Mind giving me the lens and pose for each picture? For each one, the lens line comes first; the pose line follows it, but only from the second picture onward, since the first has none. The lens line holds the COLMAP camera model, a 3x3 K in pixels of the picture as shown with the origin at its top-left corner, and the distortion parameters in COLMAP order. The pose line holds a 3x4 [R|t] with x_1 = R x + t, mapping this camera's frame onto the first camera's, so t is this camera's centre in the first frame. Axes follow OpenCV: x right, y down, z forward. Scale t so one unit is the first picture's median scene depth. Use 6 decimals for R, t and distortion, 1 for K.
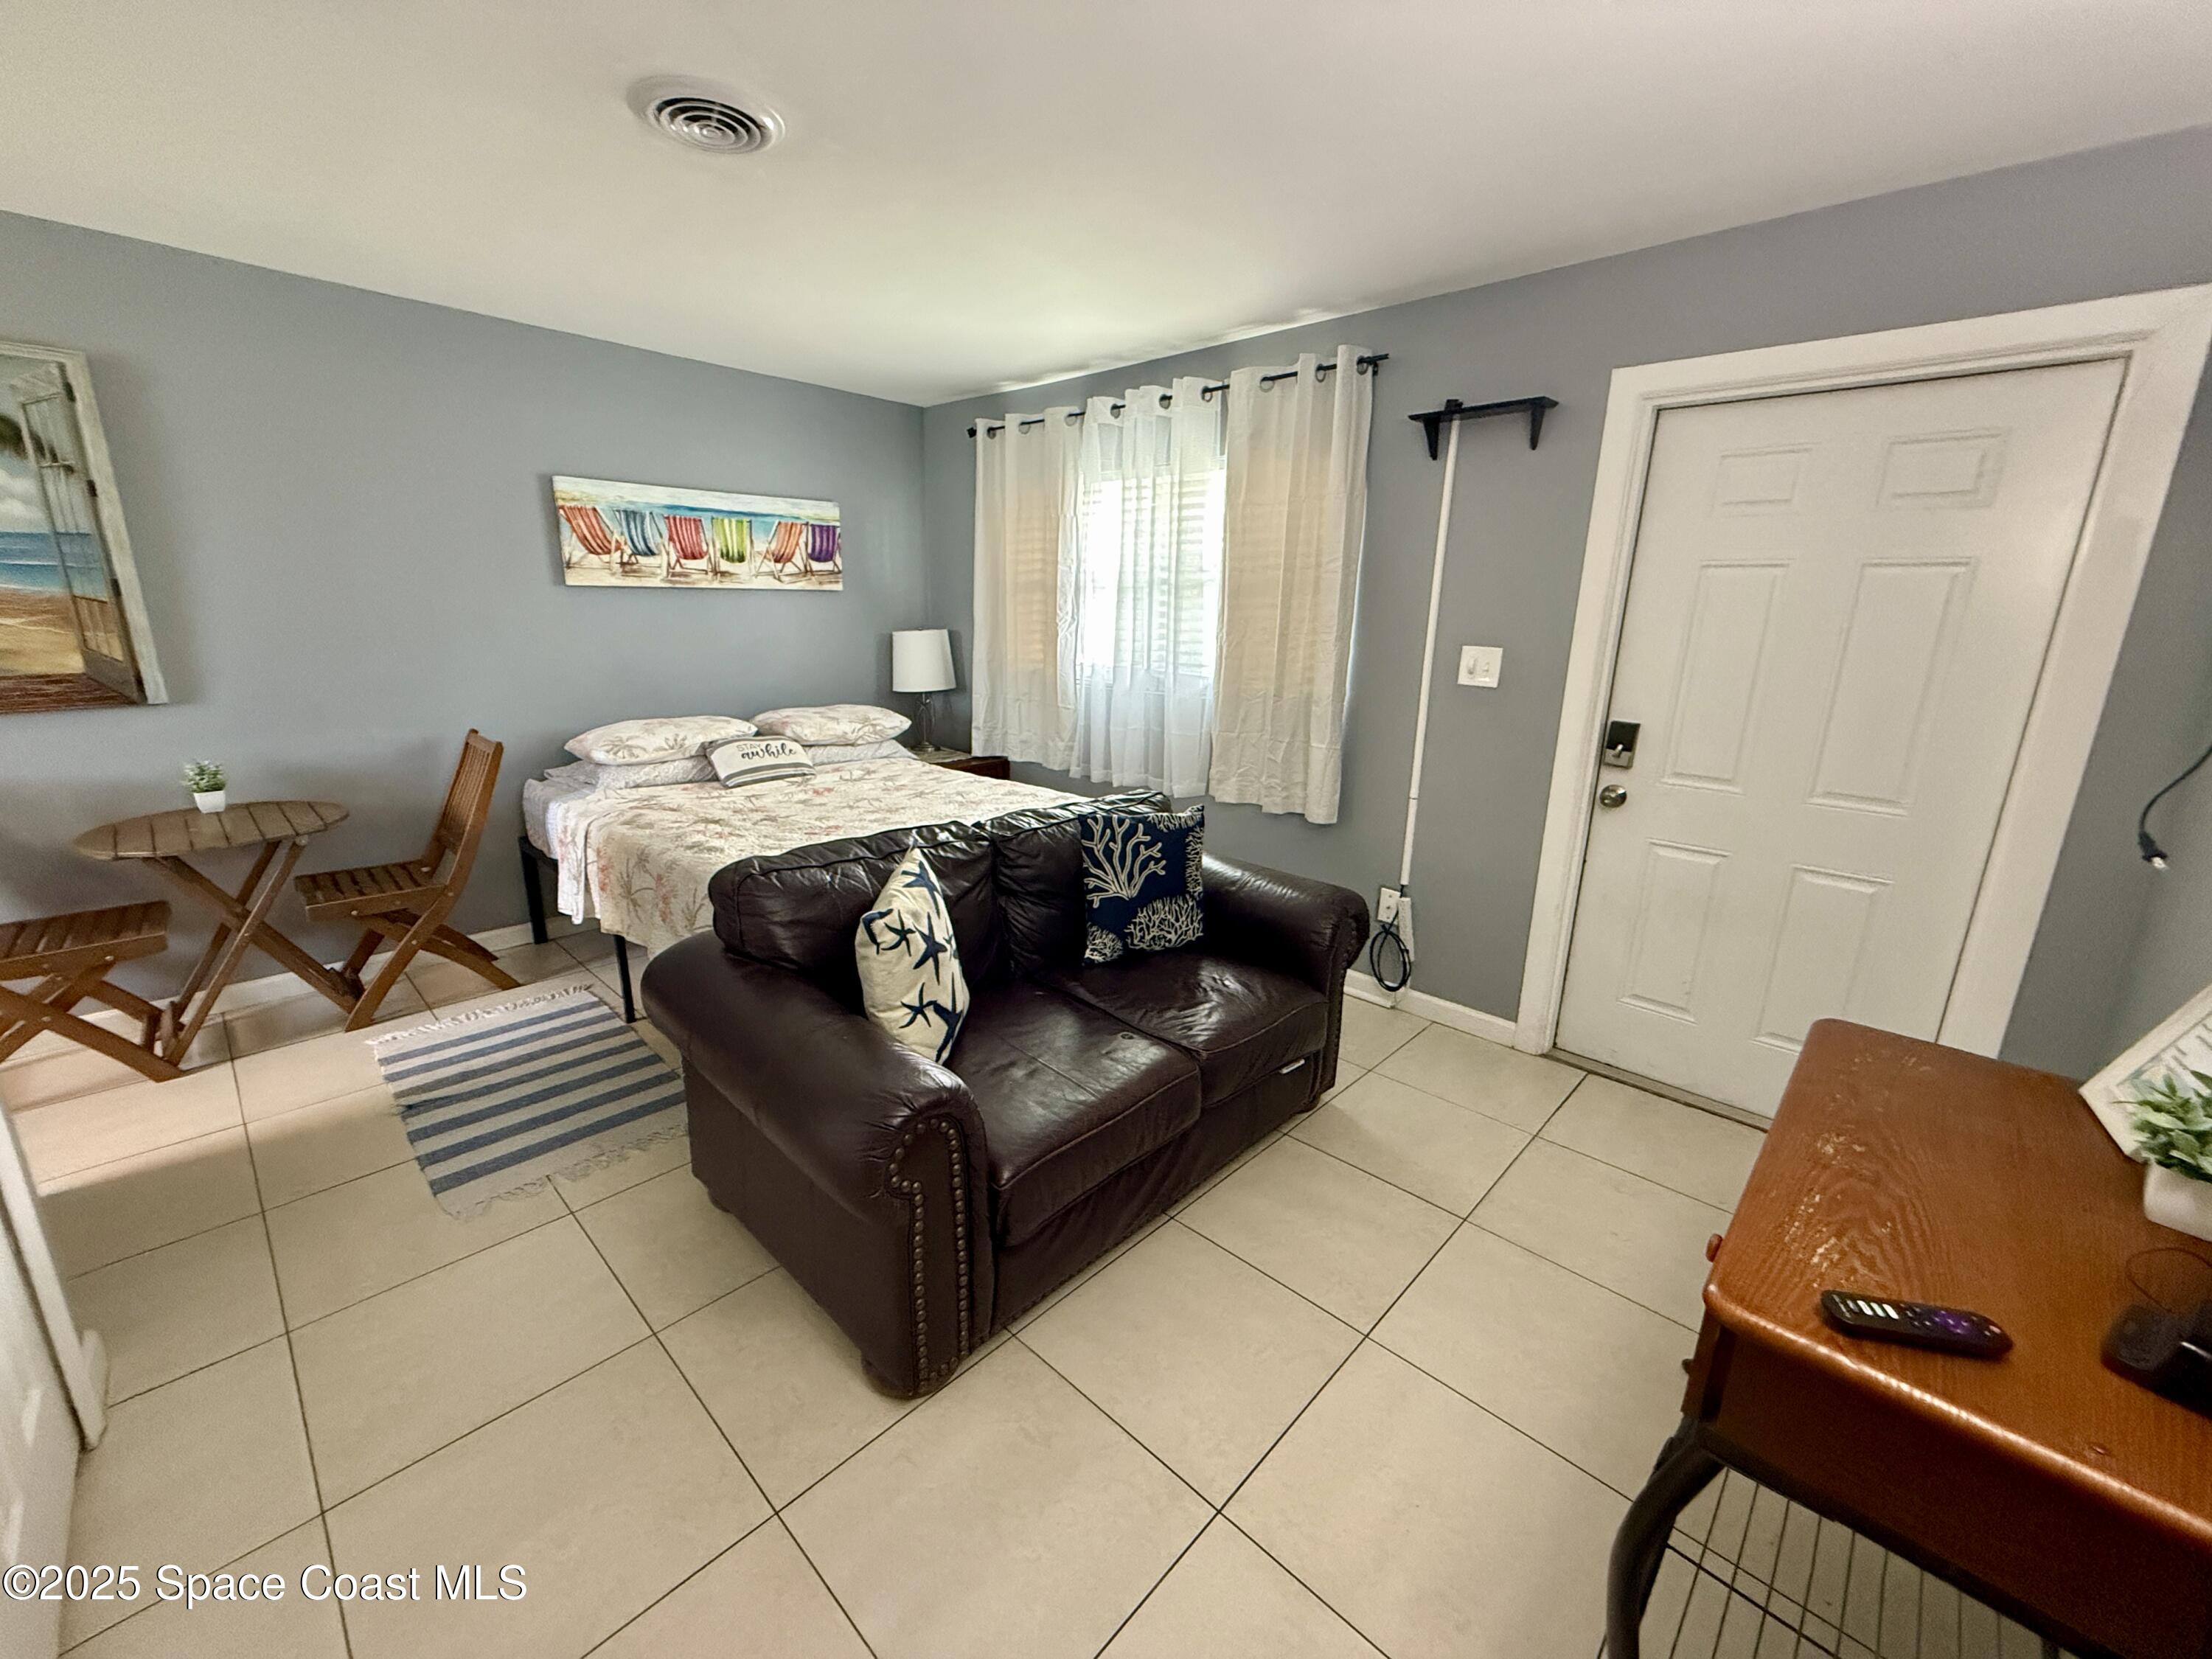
lens RADIAL K [[887.2, 0, 1102.6], [0, 887.2, 827.1], [0, 0, 1]] dist [0.000639, 0.000332]
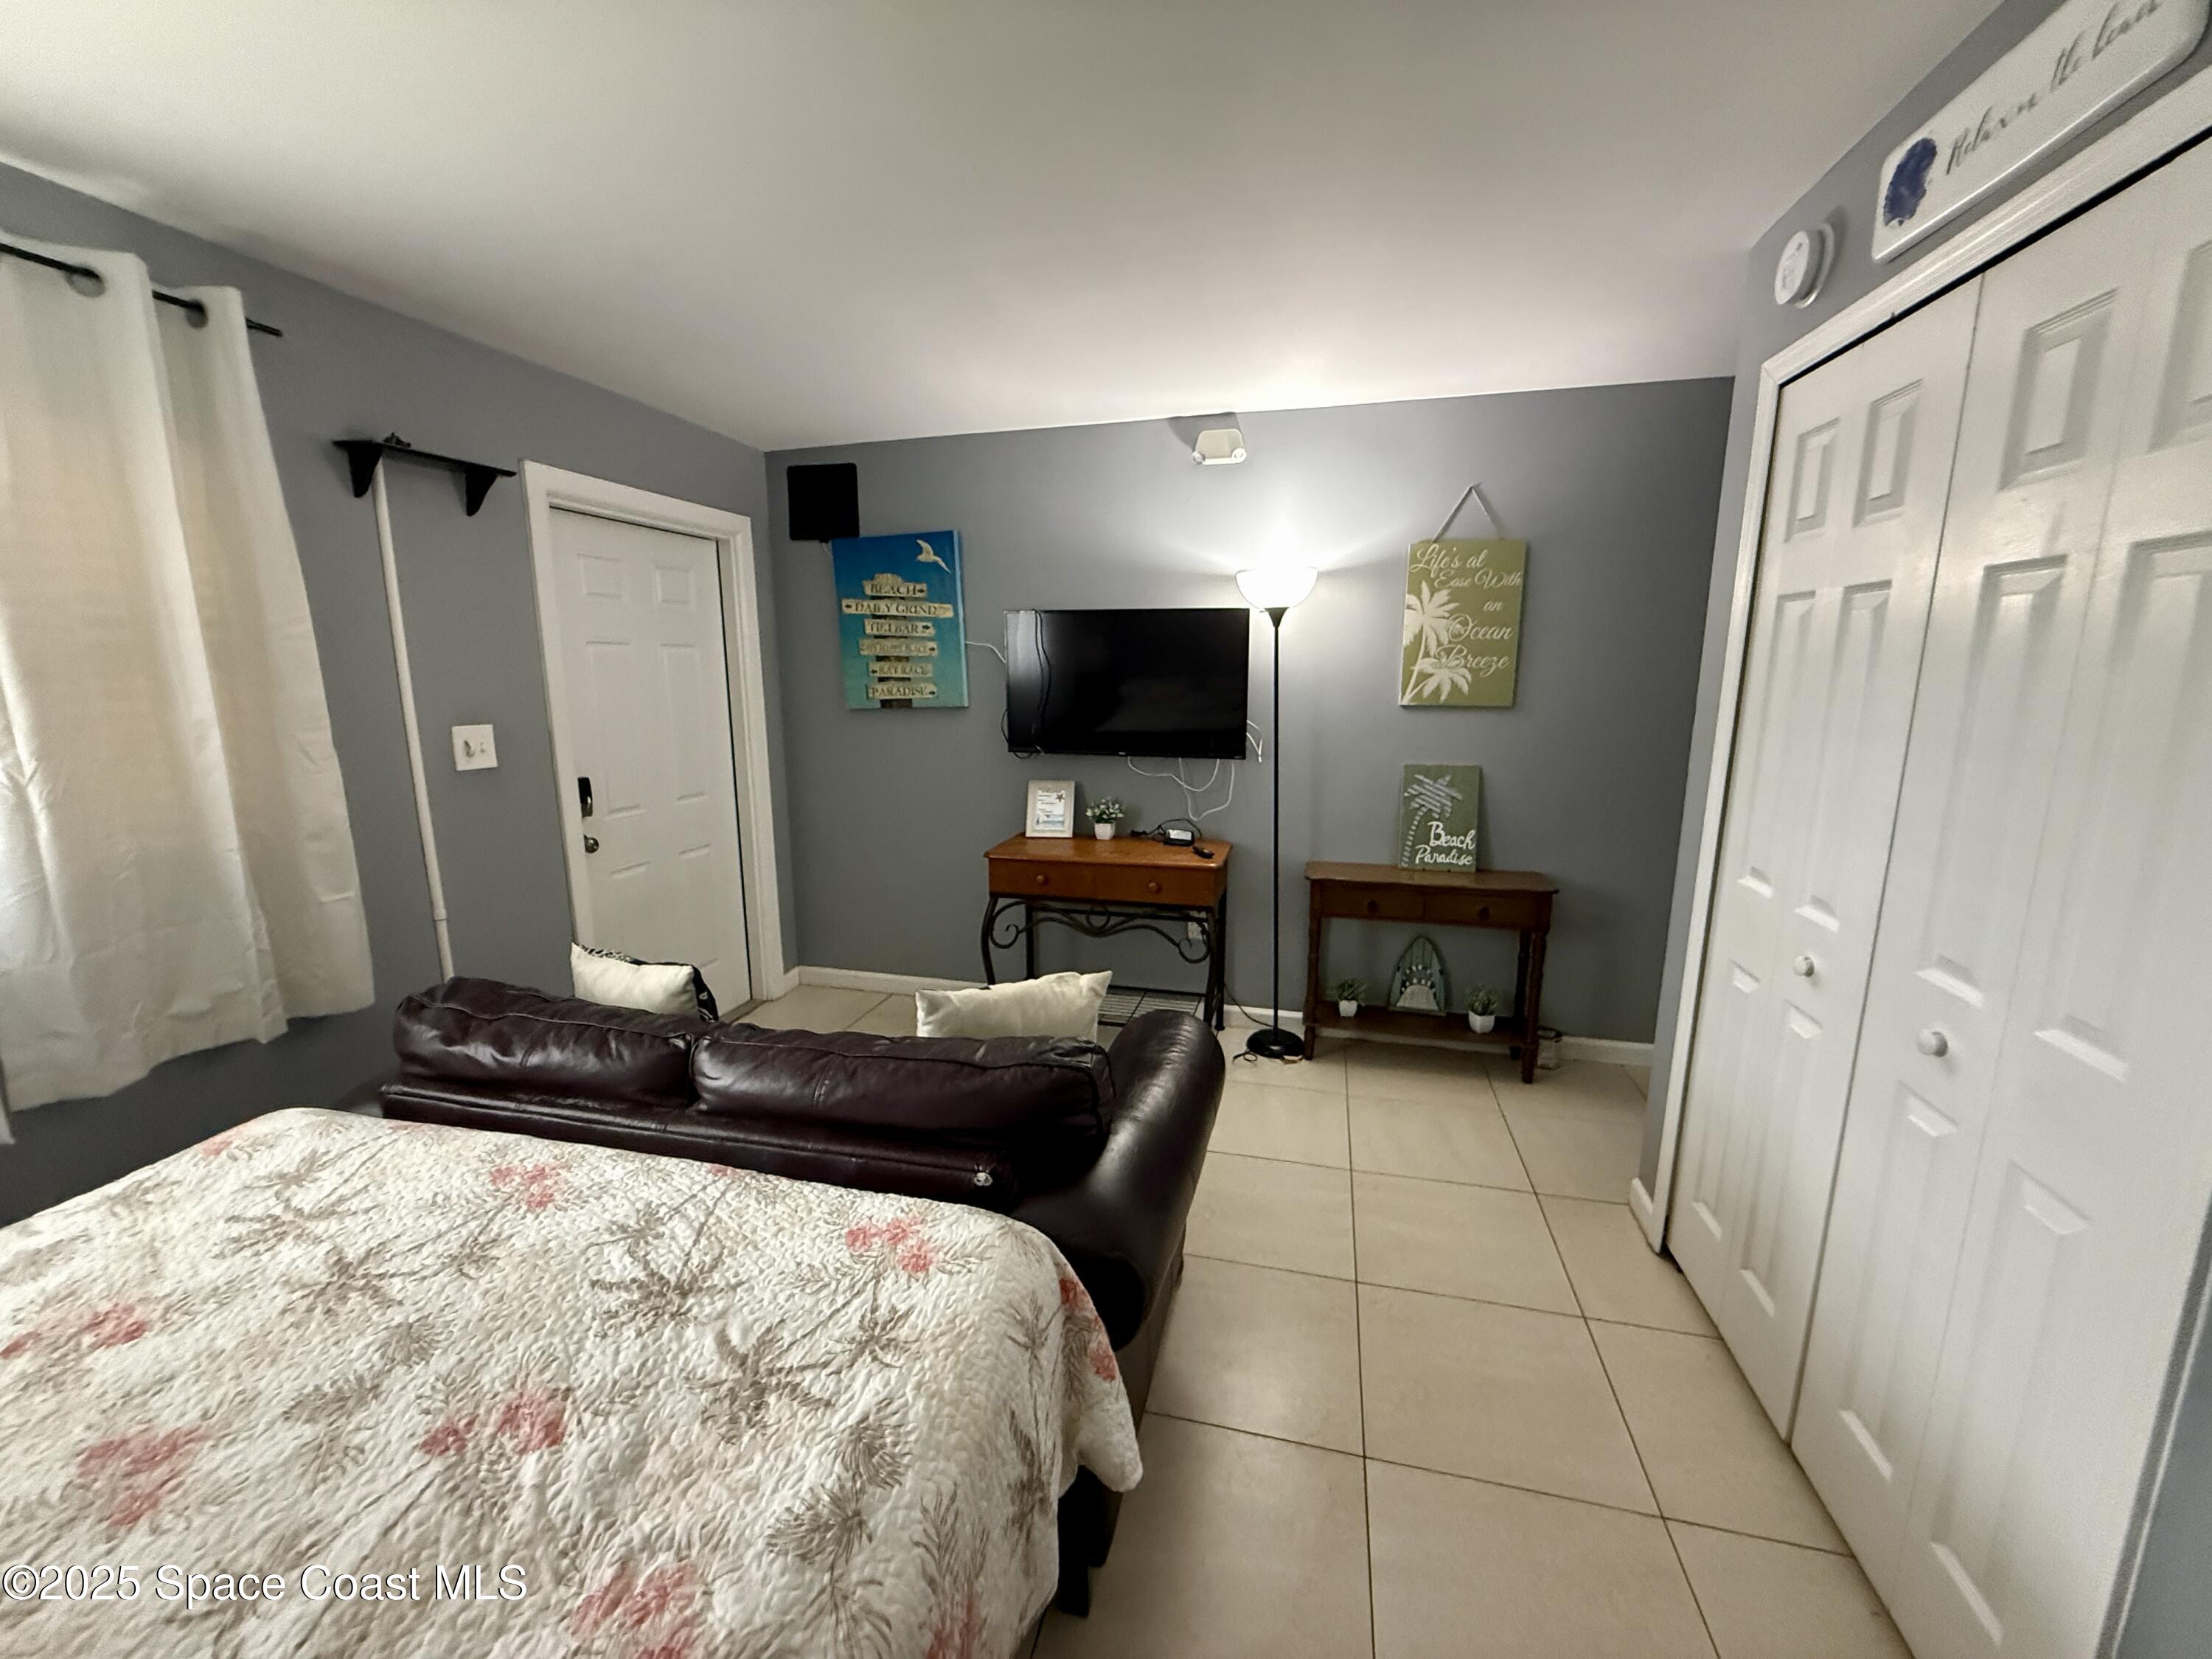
lens RADIAL K [[887.2, 0, 1105.6], [0, 887.2, 832.9], [0, 0, 1]] dist [0.000639, 0.000332]
pose [[-0.504173, -0.183681, 0.843843, -0.673016], [0.197901, 0.926544, 0.319923, -0.264805], [-0.840622, 0.328294, -0.430787, 0.891855]]
